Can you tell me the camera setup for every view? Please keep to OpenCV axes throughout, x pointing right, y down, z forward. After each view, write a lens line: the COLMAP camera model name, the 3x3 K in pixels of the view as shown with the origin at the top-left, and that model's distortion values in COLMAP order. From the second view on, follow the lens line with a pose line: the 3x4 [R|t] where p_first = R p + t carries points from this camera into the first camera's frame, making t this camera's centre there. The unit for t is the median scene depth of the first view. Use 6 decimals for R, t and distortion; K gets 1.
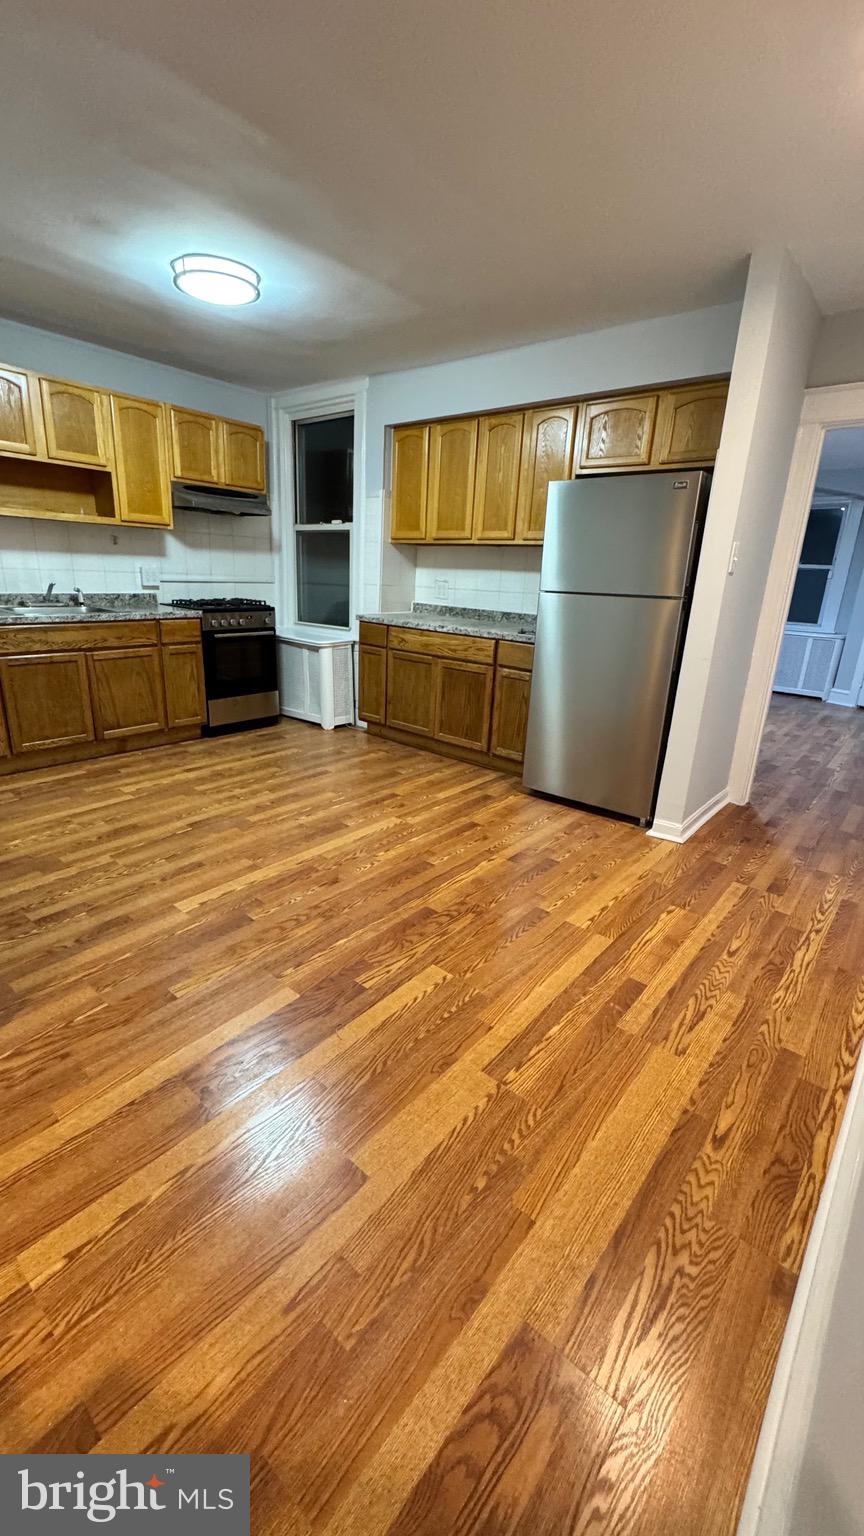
lens RADIAL K [[611.5, 0, 430.6], [0, 611.5, 767.7], [0, 0, 1]] dist [-0.005261, 0.000496]
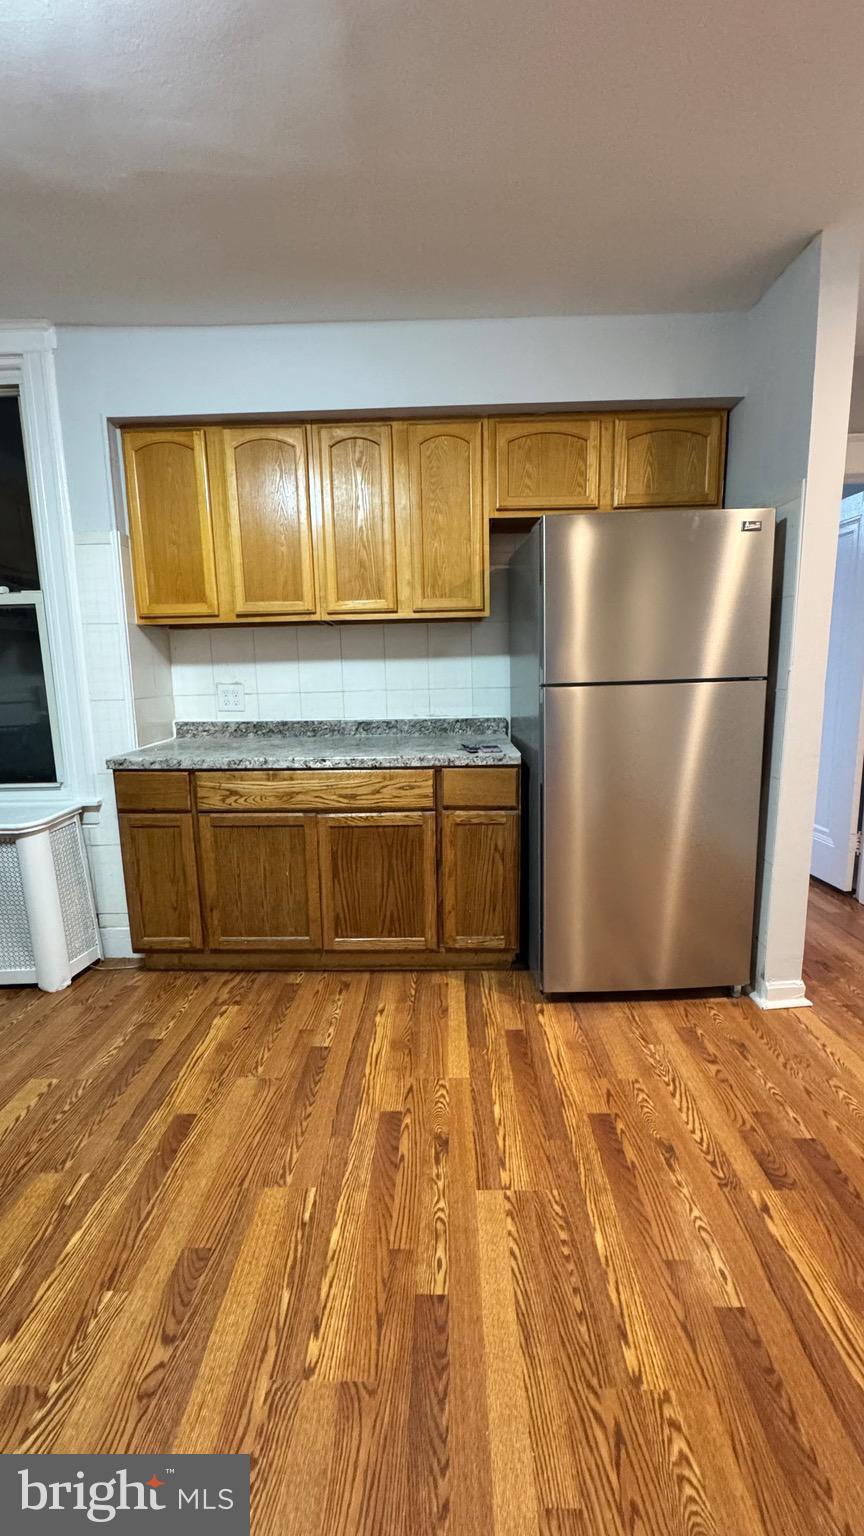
lens RADIAL K [[611.5, 0, 430.6], [0, 611.5, 767.7], [0, 0, 1]] dist [-0.005261, 0.000496]
pose [[0.775180, -0.163407, 0.610241, -0.274207], [0.244573, 0.968267, -0.051401, -0.183362], [-0.582477, 0.189094, 0.790547, 0.531712]]
